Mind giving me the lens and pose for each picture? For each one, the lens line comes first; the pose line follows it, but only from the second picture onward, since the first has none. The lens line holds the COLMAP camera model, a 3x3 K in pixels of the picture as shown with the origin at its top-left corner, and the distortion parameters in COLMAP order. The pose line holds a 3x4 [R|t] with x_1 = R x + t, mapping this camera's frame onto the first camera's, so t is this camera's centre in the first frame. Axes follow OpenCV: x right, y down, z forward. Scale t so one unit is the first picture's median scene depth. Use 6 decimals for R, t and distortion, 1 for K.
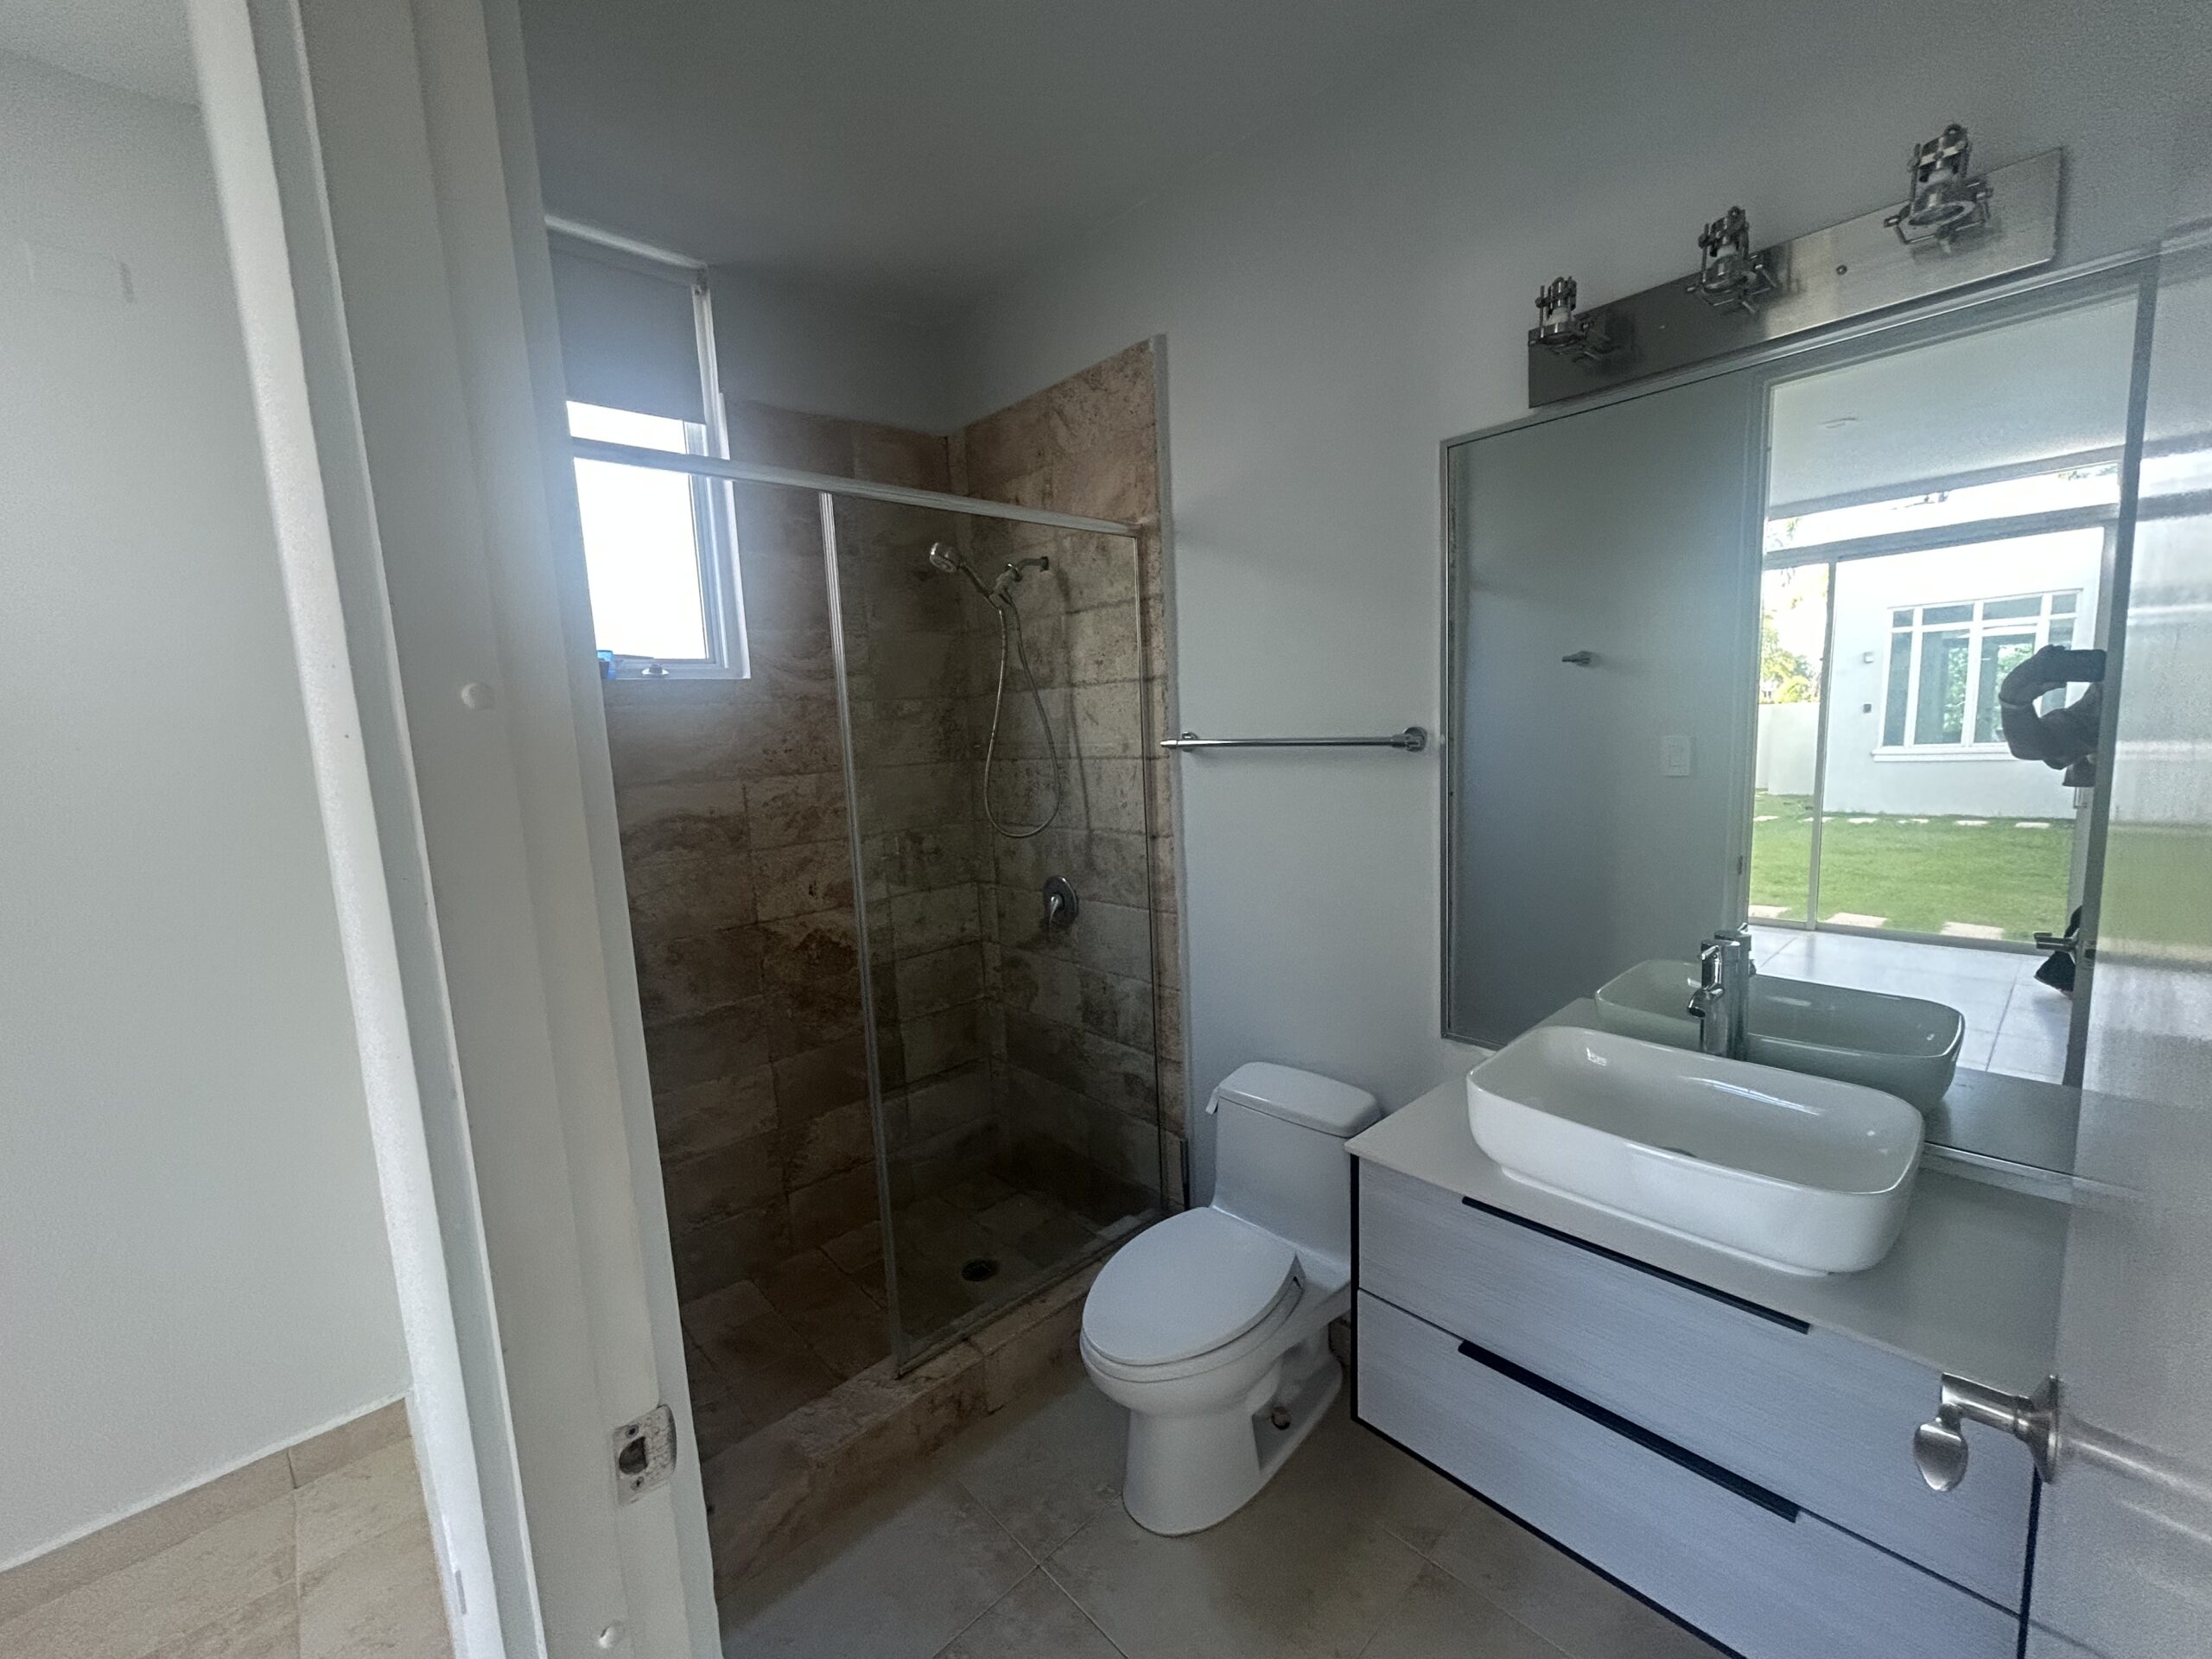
lens RADIAL K [[897.7, 0, 1106.7], [0, 897.7, 835.3], [0, 0, 1]] dist [0.000292, 0.001359]
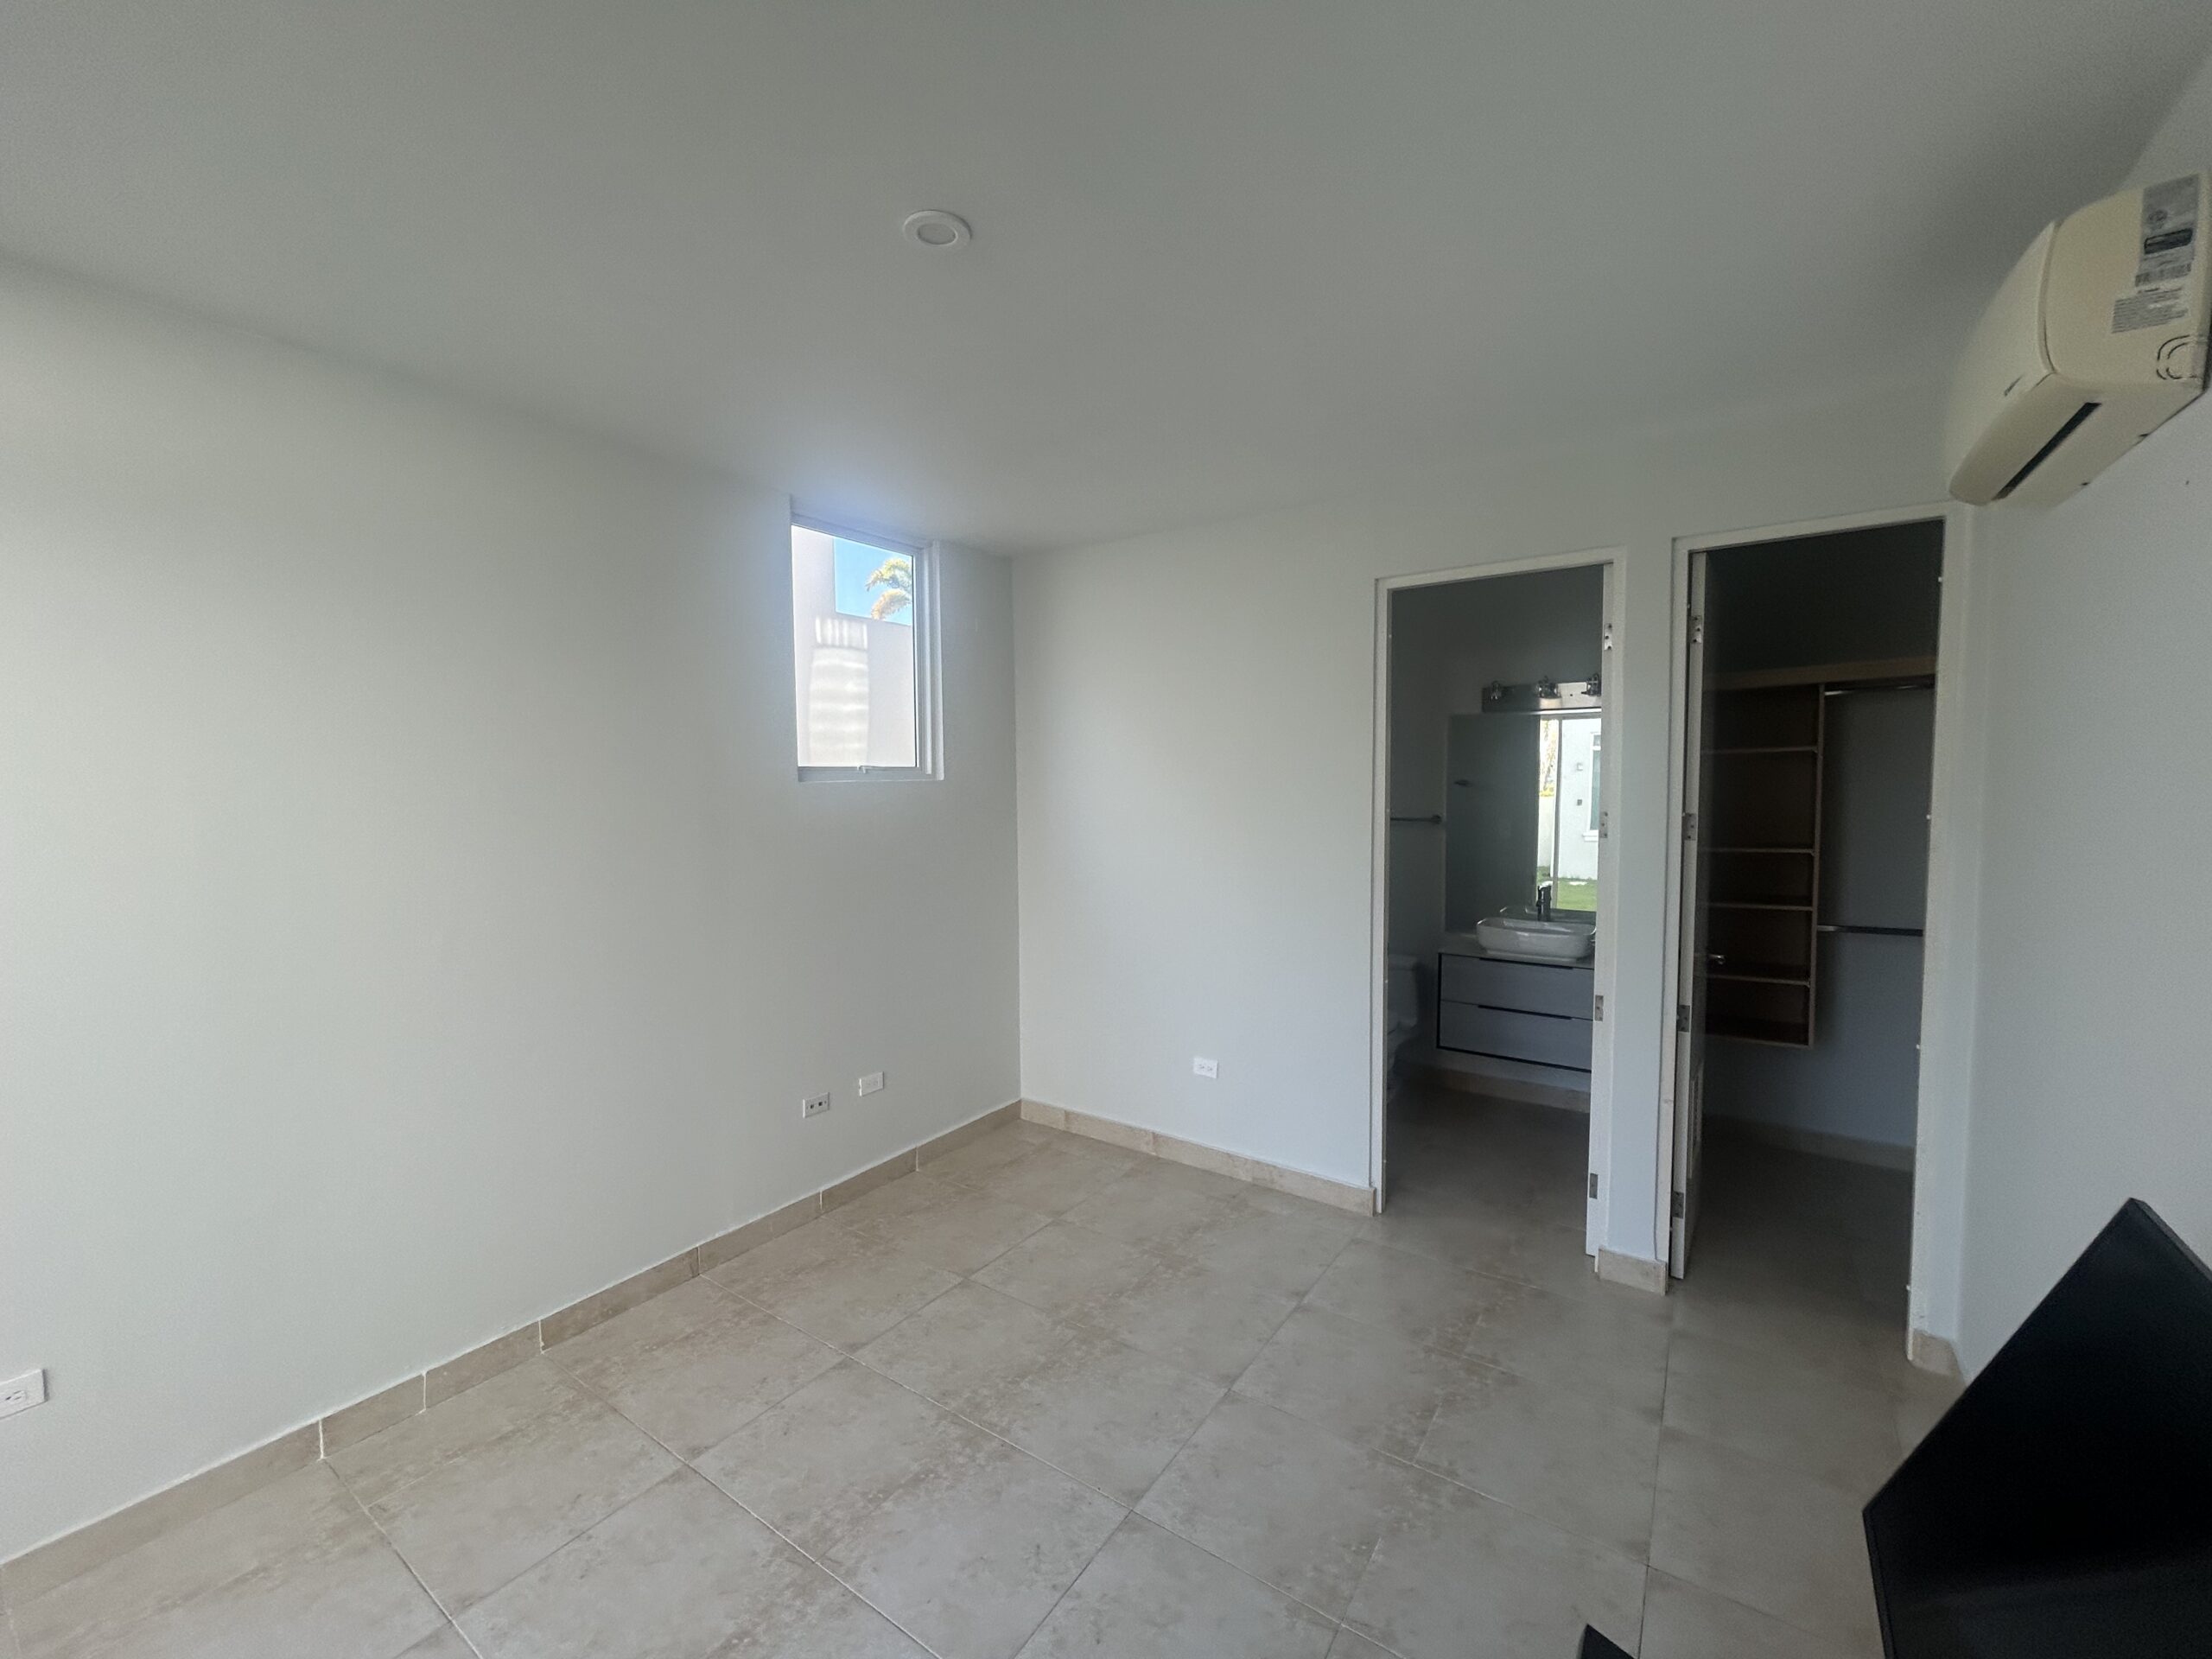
lens RADIAL K [[897.7, 0, 1108.9], [0, 897.7, 827.6], [0, 0, 1]] dist [0.000292, 0.001359]
pose [[0.975488, 0.043317, 0.215749, -0.730467], [-0.027196, 0.996649, -0.077139, 0.092918], [-0.218367, 0.069380, 0.973397, -0.860901]]
